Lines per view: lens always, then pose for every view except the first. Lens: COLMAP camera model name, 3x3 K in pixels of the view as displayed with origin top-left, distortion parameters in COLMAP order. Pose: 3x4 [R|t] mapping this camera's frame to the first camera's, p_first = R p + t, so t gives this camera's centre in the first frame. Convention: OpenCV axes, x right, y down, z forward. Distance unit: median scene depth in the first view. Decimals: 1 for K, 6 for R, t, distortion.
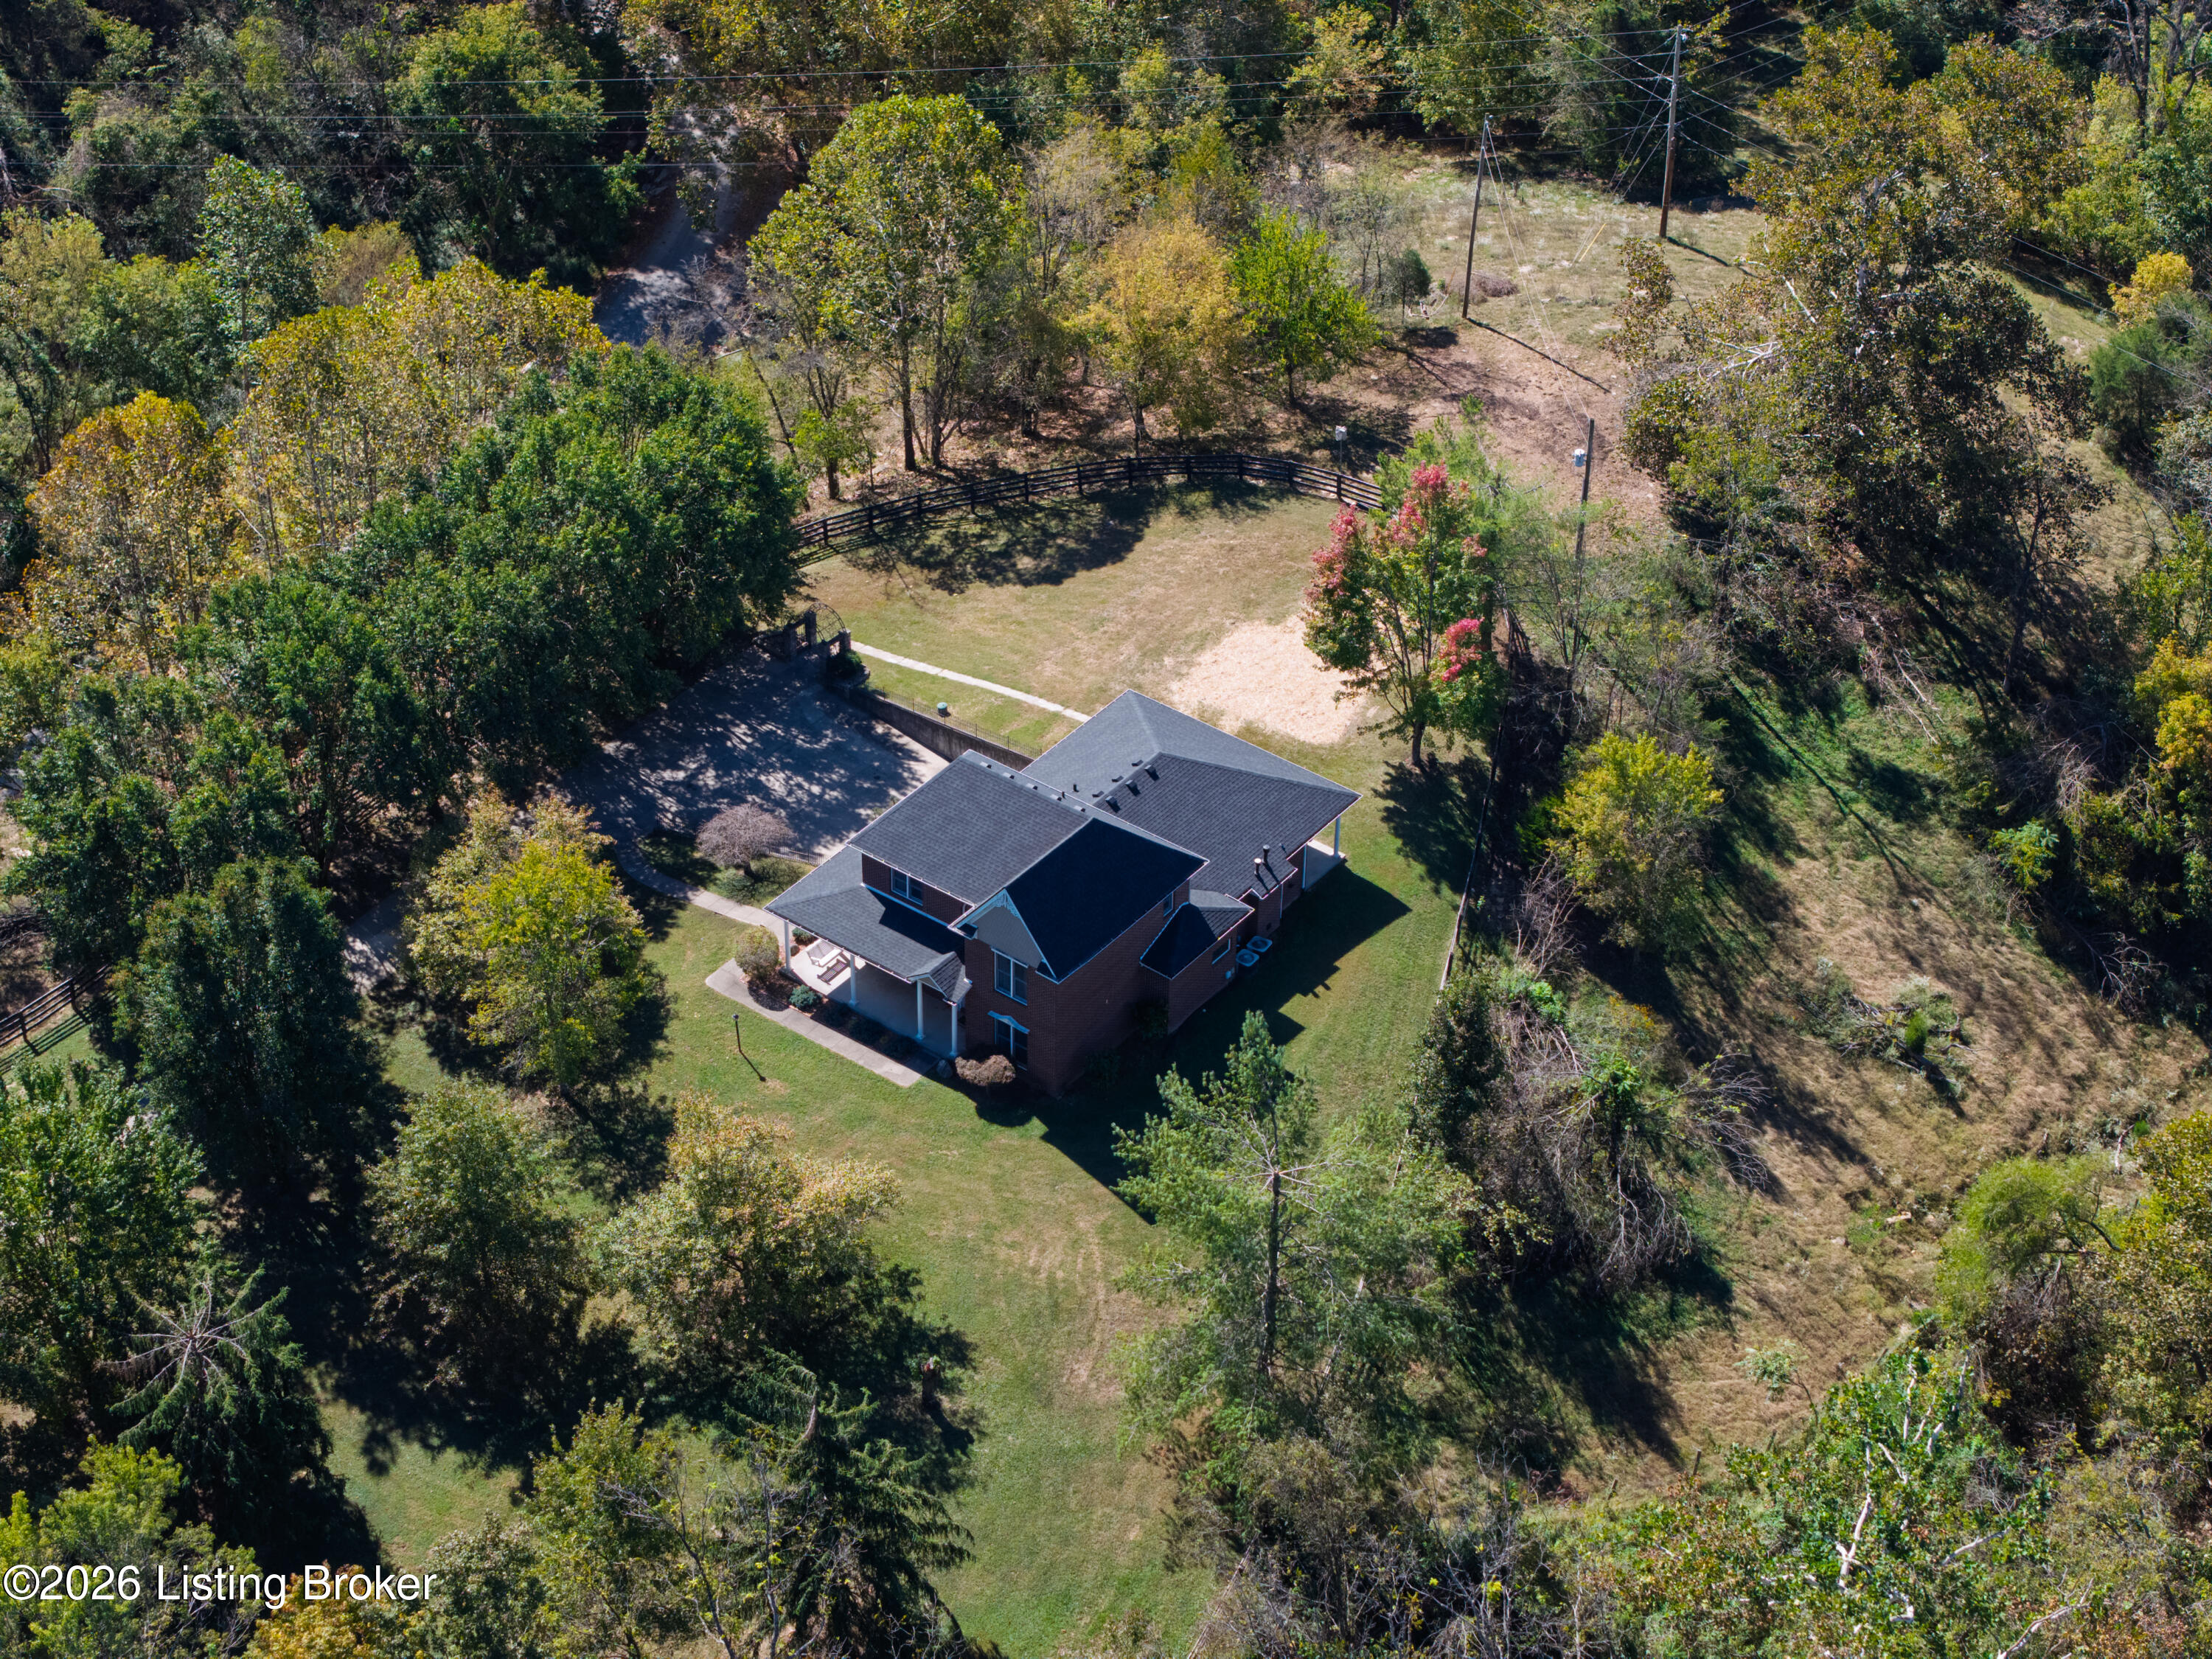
lens RADIAL K [[4532.5, 0, 1106.0], [0, 4532.5, 829.5], [0, 0, 1]] dist [-0.170402, -0.023036]
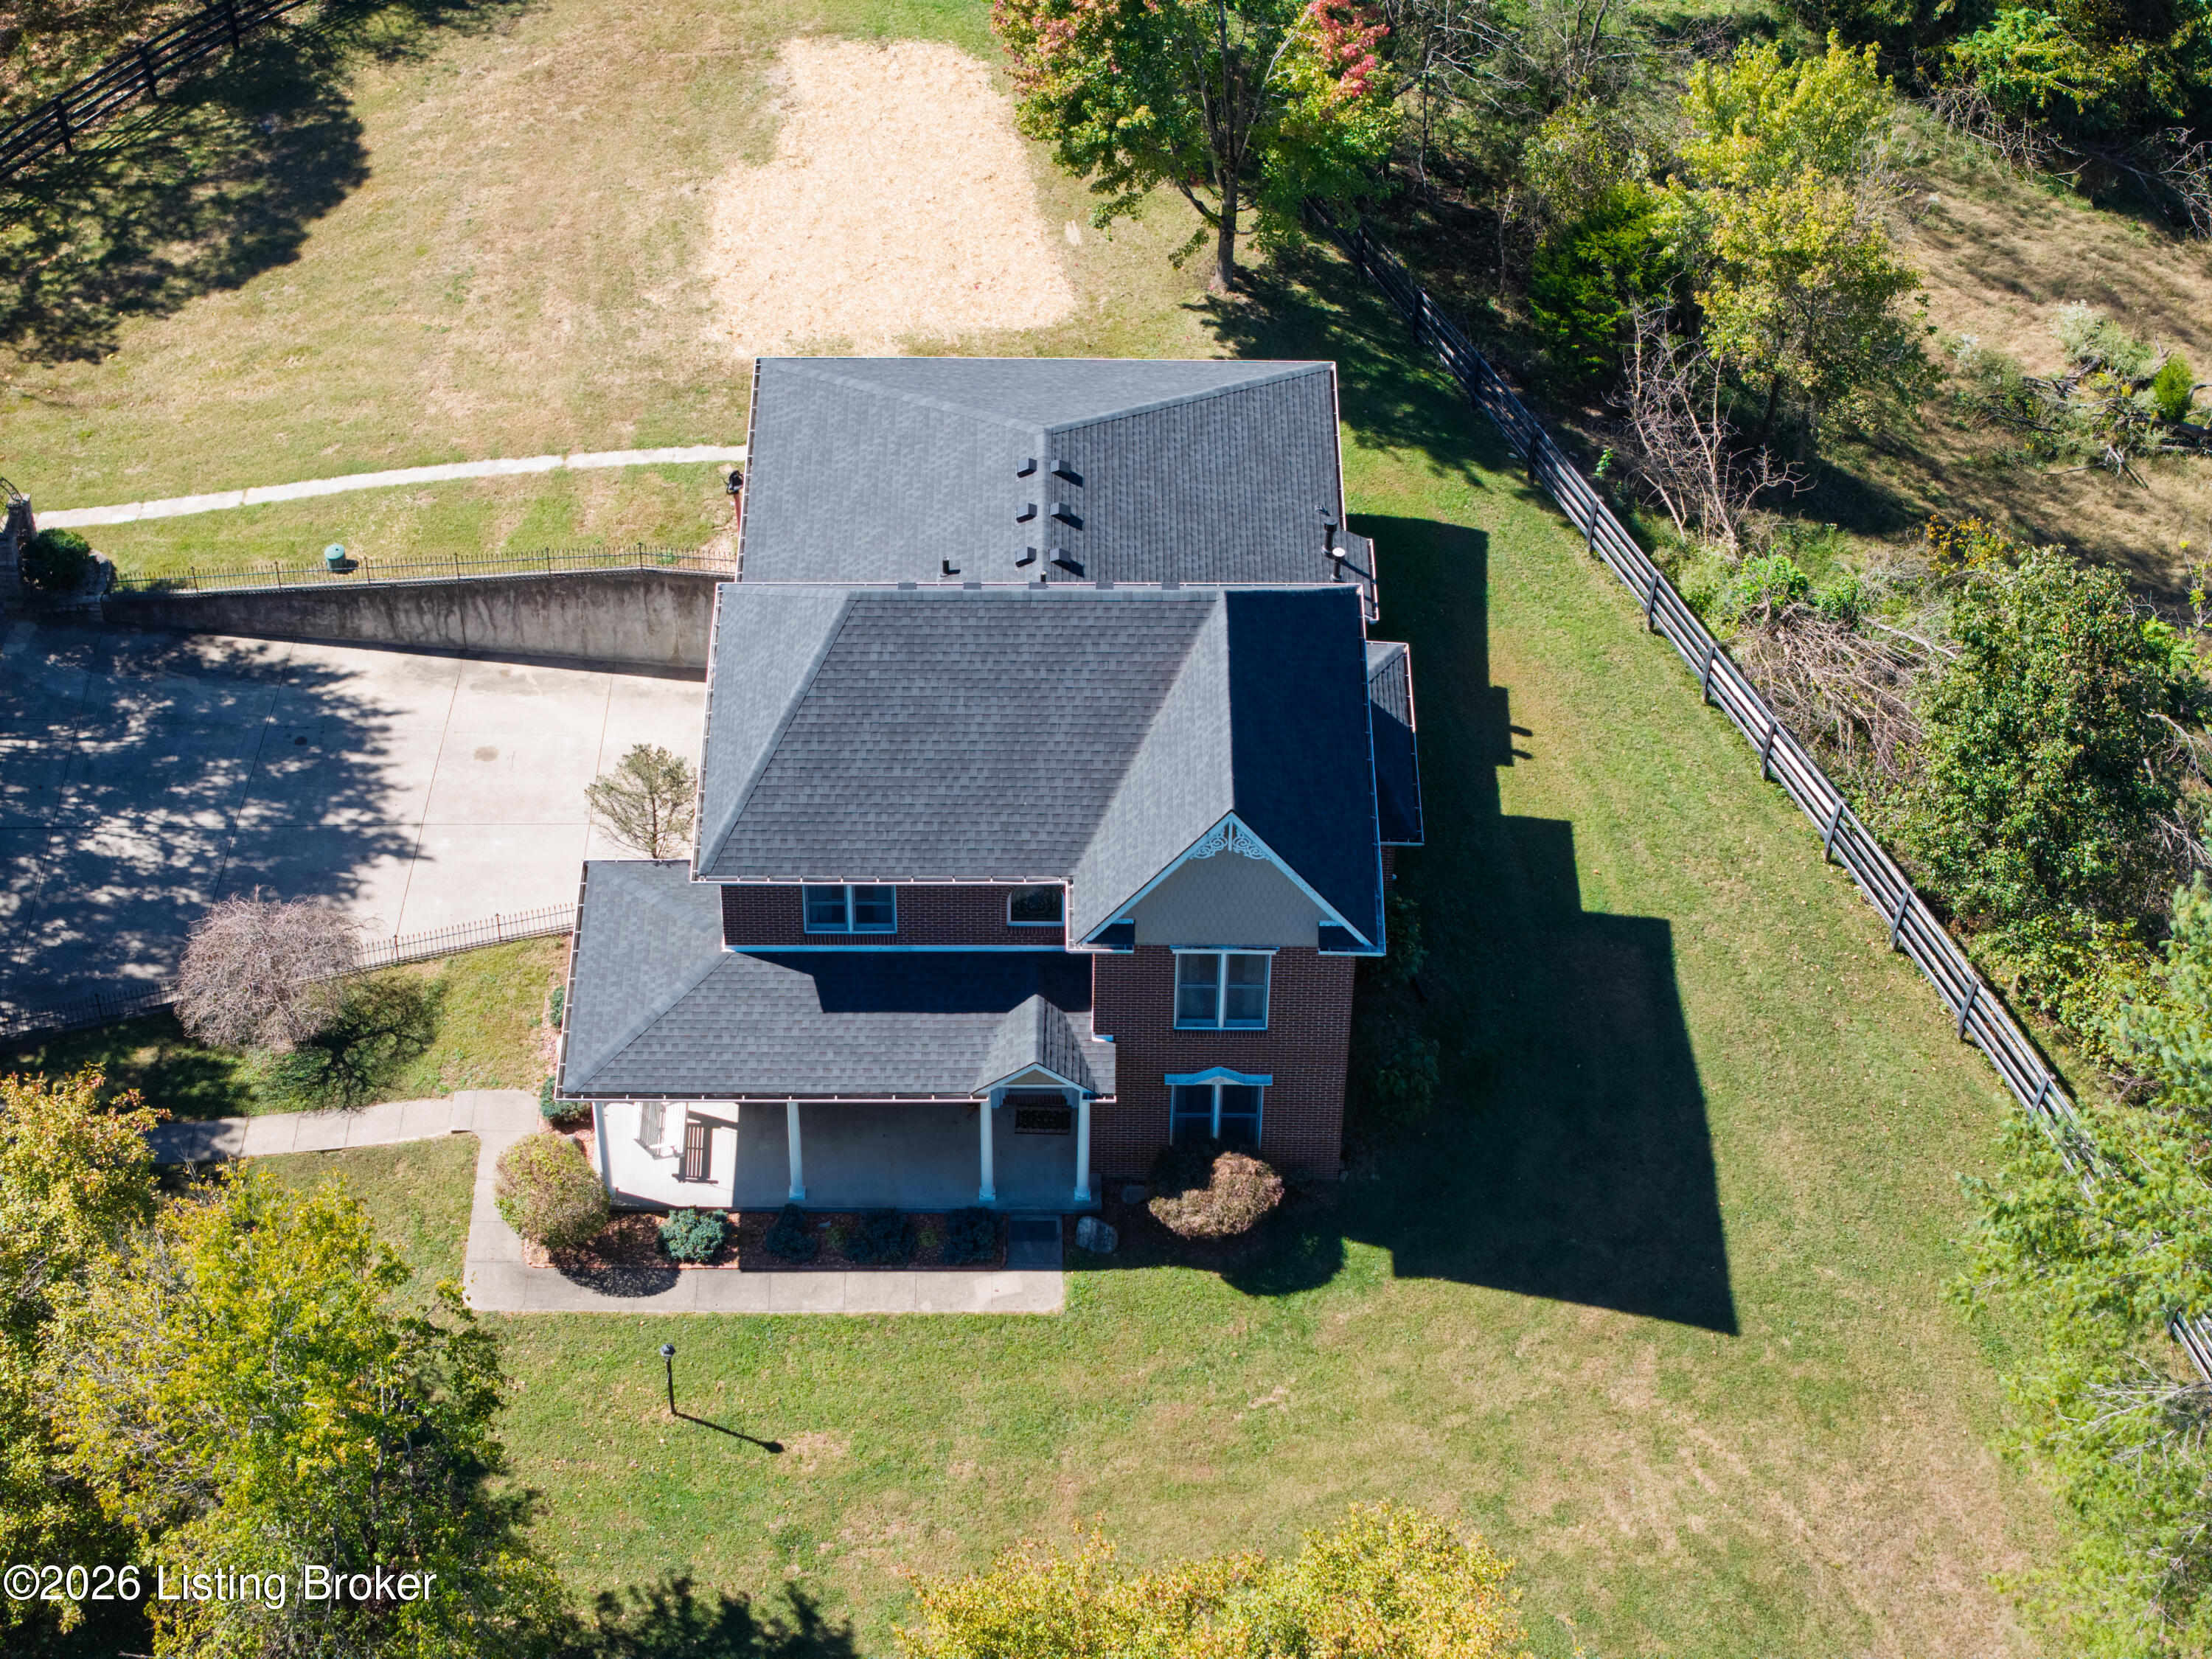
lens RADIAL K [[4436.1, 0, 1060.5], [0, 4436.1, 887.7], [0, 0, 1]] dist [-0.189701, 0.626772]
pose [[0.795084, -0.429249, 0.428471, -0.198574], [0.370904, 0.903090, 0.216469, -0.070749], [-0.479866, -0.013189, 0.877242, 0.567782]]
